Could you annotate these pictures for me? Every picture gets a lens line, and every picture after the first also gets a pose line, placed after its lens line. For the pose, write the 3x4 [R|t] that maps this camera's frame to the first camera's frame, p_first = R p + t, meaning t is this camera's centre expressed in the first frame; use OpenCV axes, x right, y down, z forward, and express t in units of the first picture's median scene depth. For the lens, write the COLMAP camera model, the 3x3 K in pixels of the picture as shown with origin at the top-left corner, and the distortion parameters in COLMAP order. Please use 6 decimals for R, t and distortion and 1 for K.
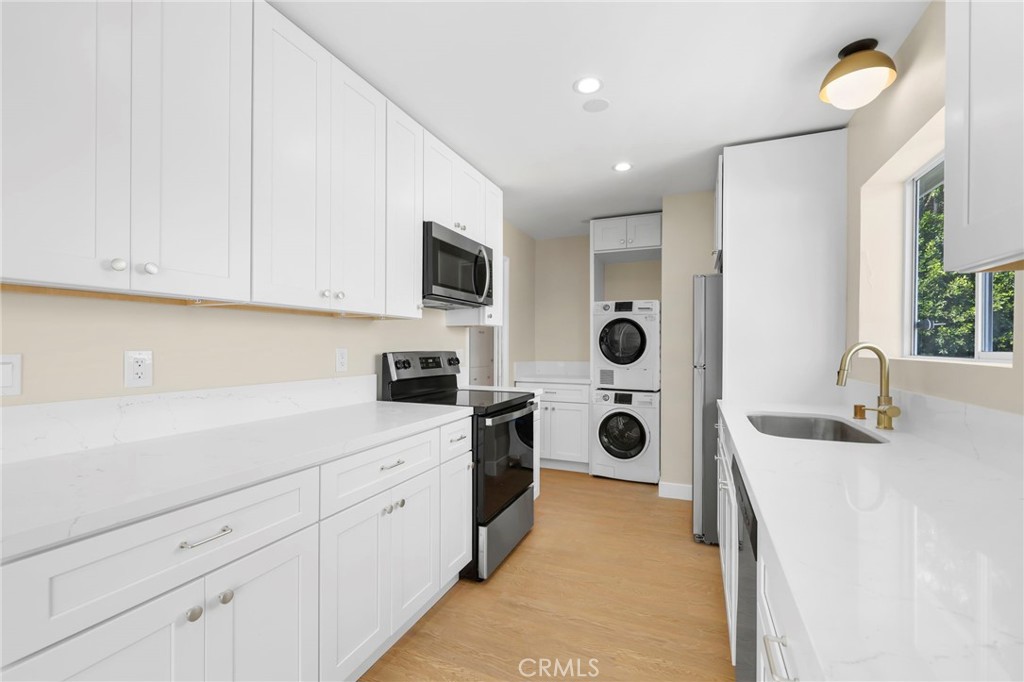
lens RADIAL K [[437.7, 0, 497.5], [0, 437.7, 340.0], [0, 0, 1]] dist [0.017011, -0.011416]
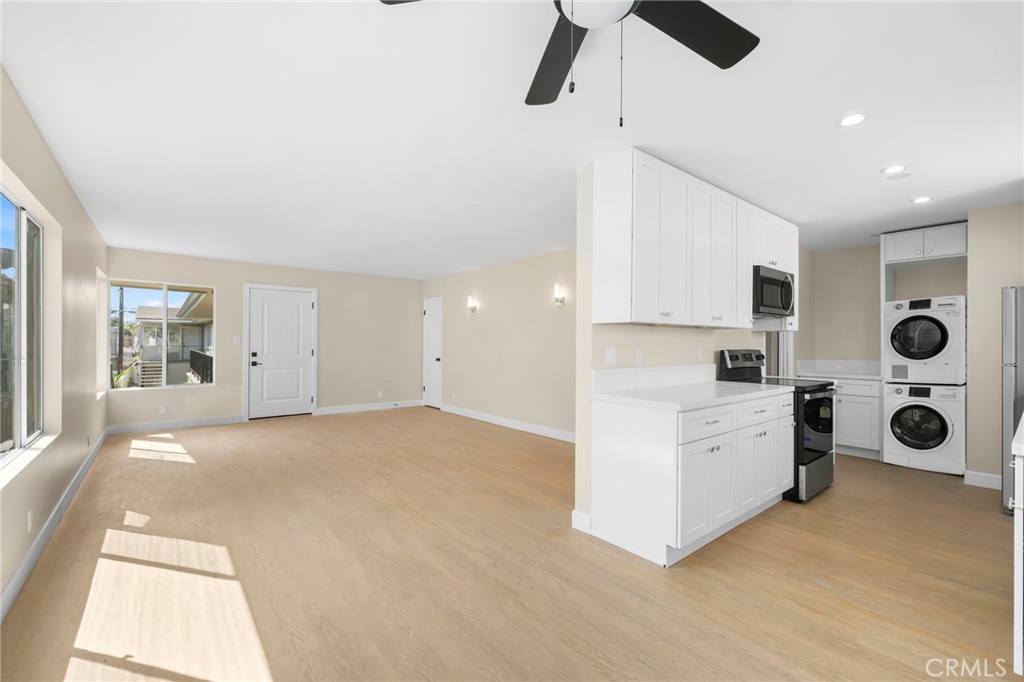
lens RADIAL K [[437.7, 0, 497.5], [0, 437.7, 340.0], [0, 0, 1]] dist [0.017011, -0.011416]
pose [[0.890792, -0.008690, -0.454329, -0.177527], [0.015576, 0.999814, 0.011416, -0.026034], [0.454145, -0.017246, 0.890761, -0.525345]]
